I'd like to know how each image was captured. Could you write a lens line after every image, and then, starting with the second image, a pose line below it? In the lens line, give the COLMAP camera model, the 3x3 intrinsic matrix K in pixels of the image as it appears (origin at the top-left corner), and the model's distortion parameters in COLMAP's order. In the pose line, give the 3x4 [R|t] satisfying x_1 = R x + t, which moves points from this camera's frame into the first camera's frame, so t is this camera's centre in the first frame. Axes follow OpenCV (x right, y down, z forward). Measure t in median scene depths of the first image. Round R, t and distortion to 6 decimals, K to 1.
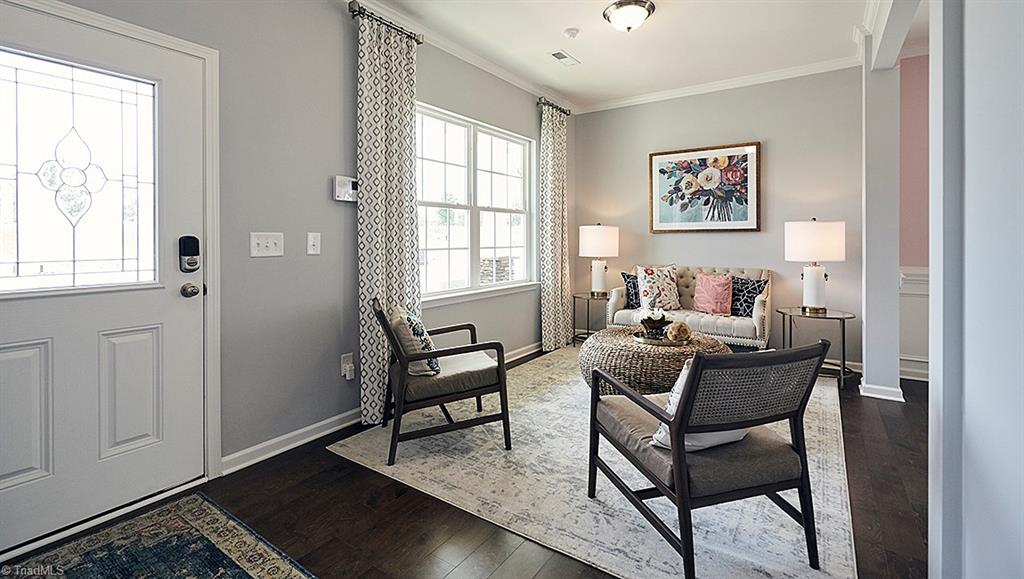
lens RADIAL K [[465.3, 0, 523.3], [0, 465.3, 243.1], [0, 0, 1]] dist [-0.001491, 0.001249]
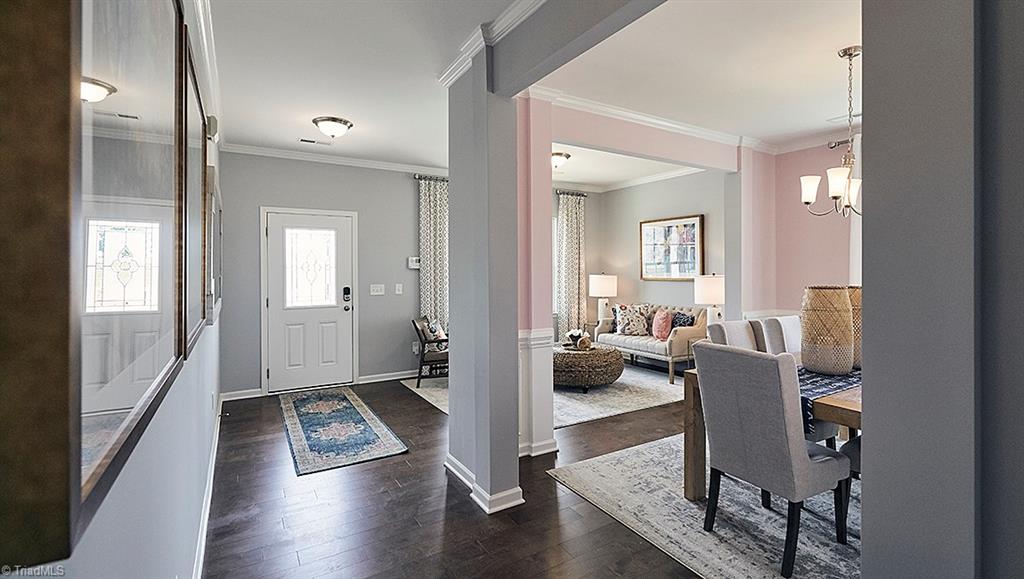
lens RADIAL K [[465.3, 0, 510.4], [0, 465.3, 280.8], [0, 0, 1]] dist [-0.001491, 0.001249]
pose [[0.905082, 0.008003, -0.425163, 0.676243], [-0.002207, 0.999898, 0.014124, -0.049736], [0.425232, -0.011845, 0.905007, -0.534355]]
